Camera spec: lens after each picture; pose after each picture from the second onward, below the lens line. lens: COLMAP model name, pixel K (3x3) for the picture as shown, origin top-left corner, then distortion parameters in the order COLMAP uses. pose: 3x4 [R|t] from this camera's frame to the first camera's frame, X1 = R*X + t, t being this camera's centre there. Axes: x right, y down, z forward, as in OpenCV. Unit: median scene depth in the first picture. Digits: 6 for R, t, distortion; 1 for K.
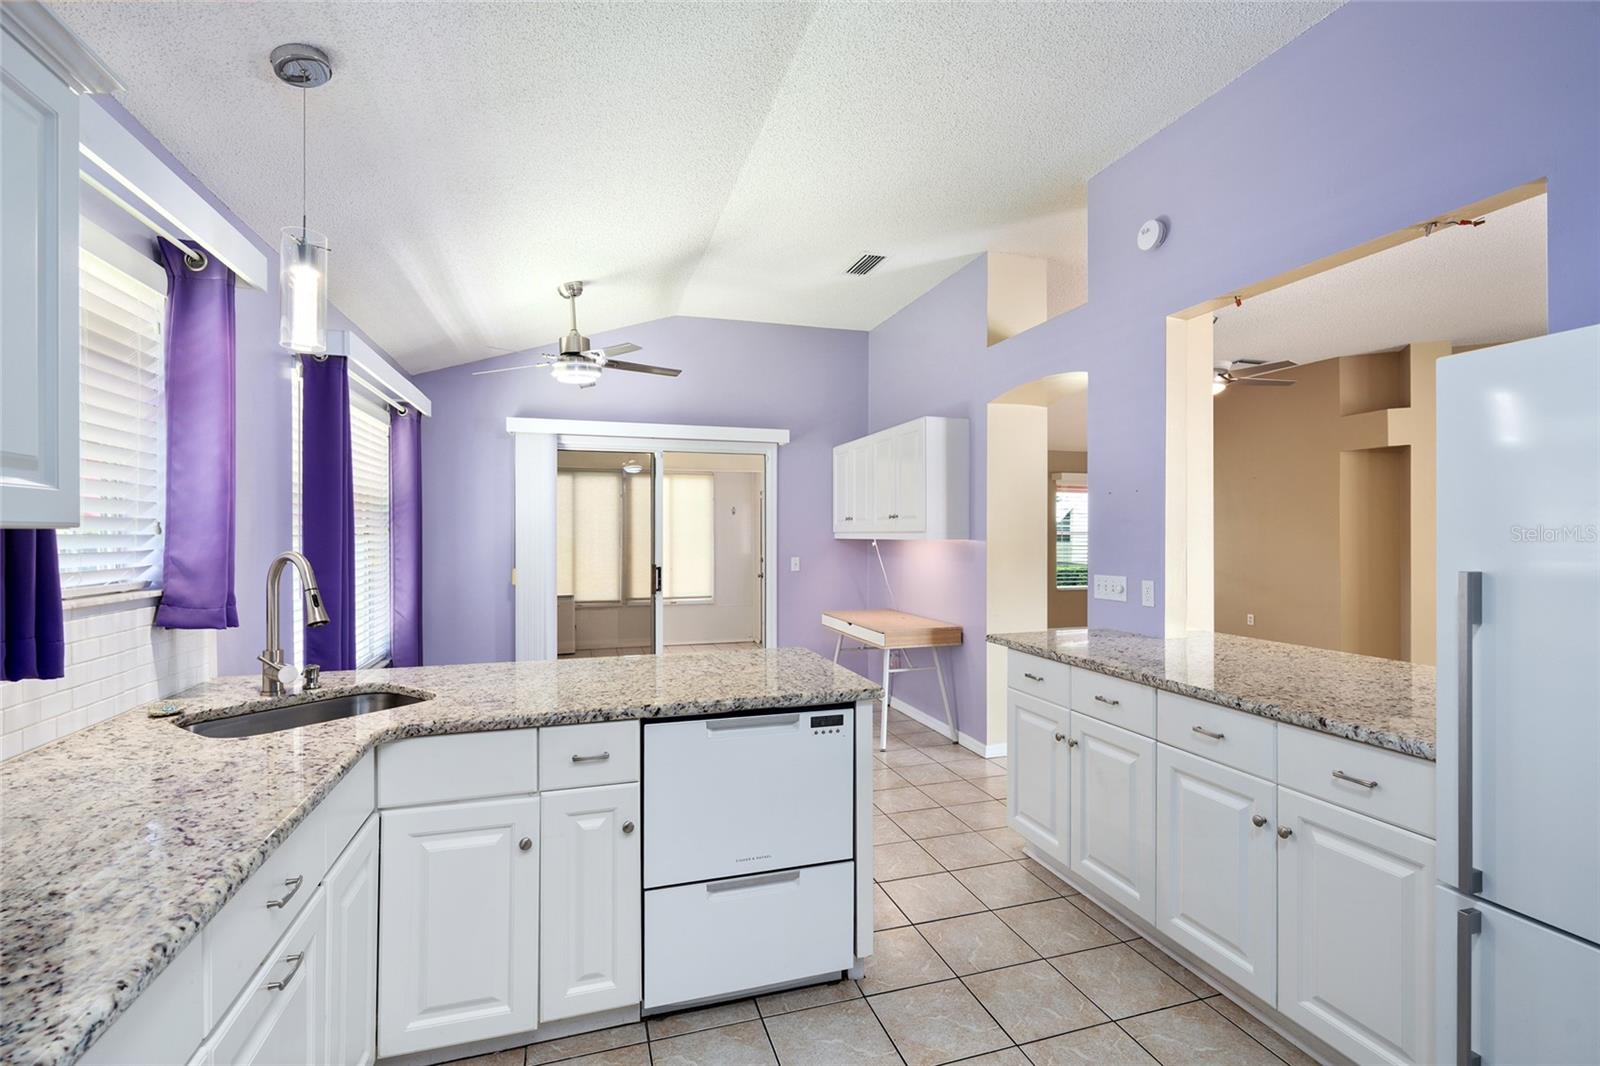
lens RADIAL K [[720.7, 0, 802.8], [0, 720.7, 531.9], [0, 0, 1]] dist [-0.002736, -0.000022]
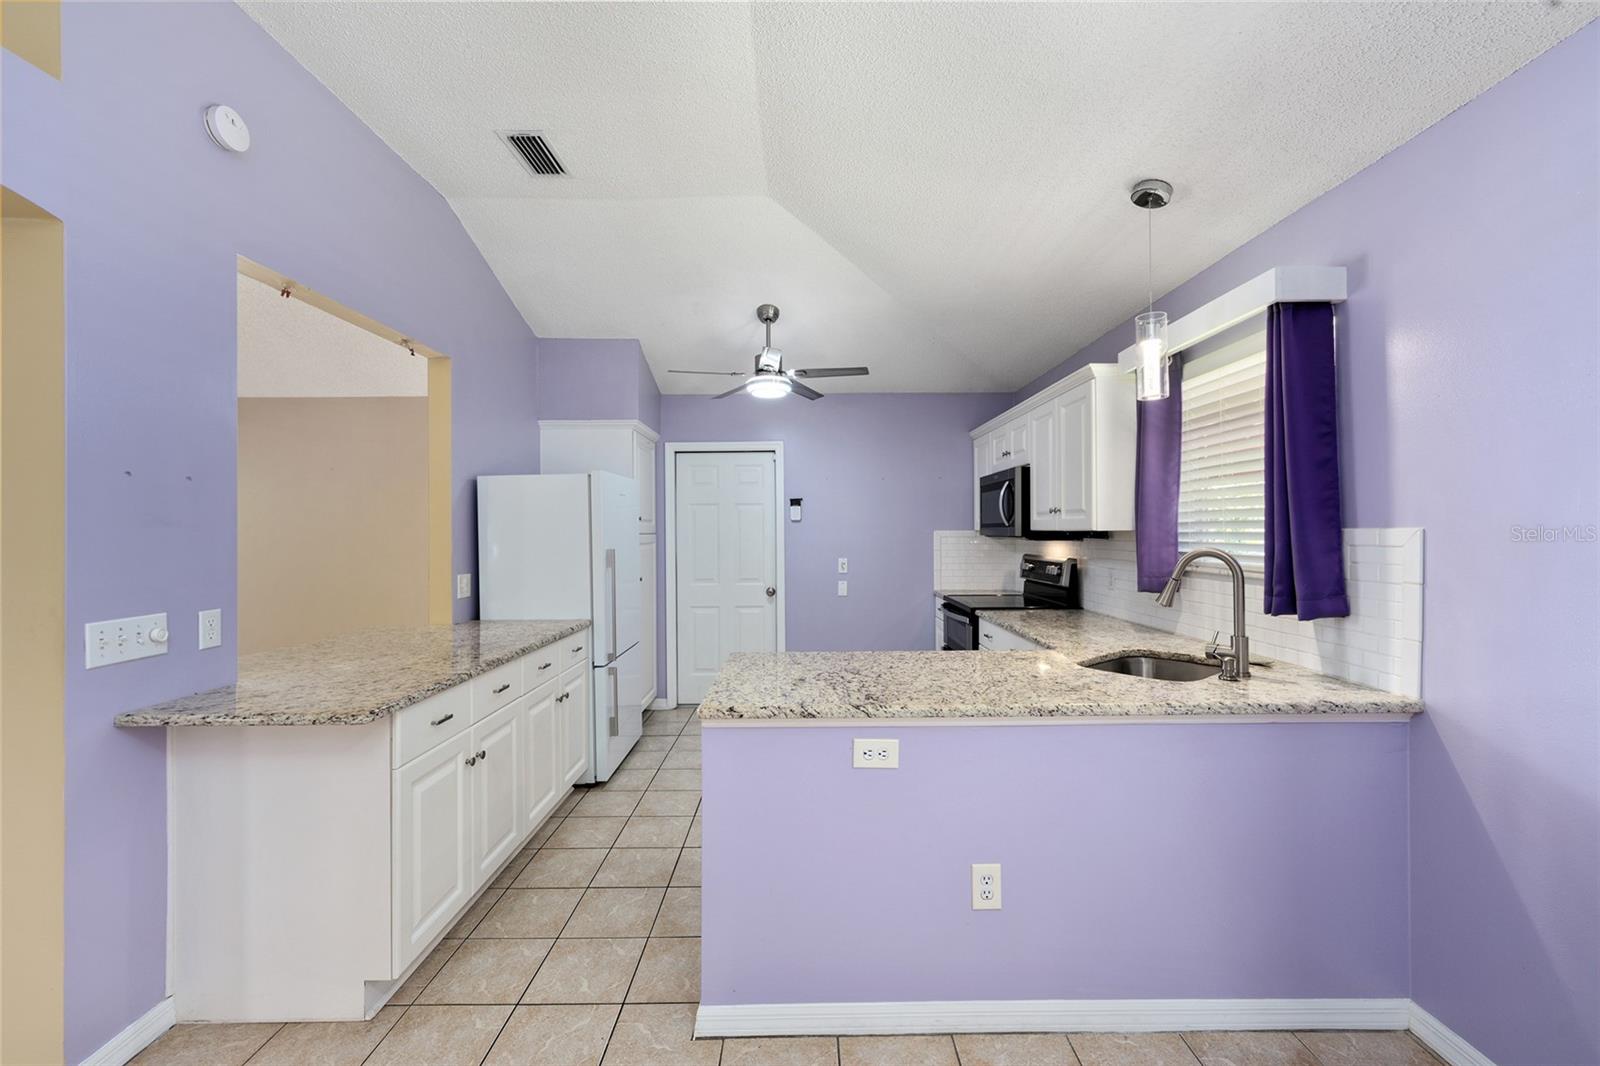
lens RADIAL K [[647.0, 0, 803.1], [0, 647.0, 535.3], [0, 0, 1]] dist [0.008260, -0.000040]
pose [[-0.953516, 0.009161, 0.301204, -0.191314], [0.010480, 0.999941, 0.002763, 0.000316], [-0.301161, 0.005791, -0.953556, 1.066620]]
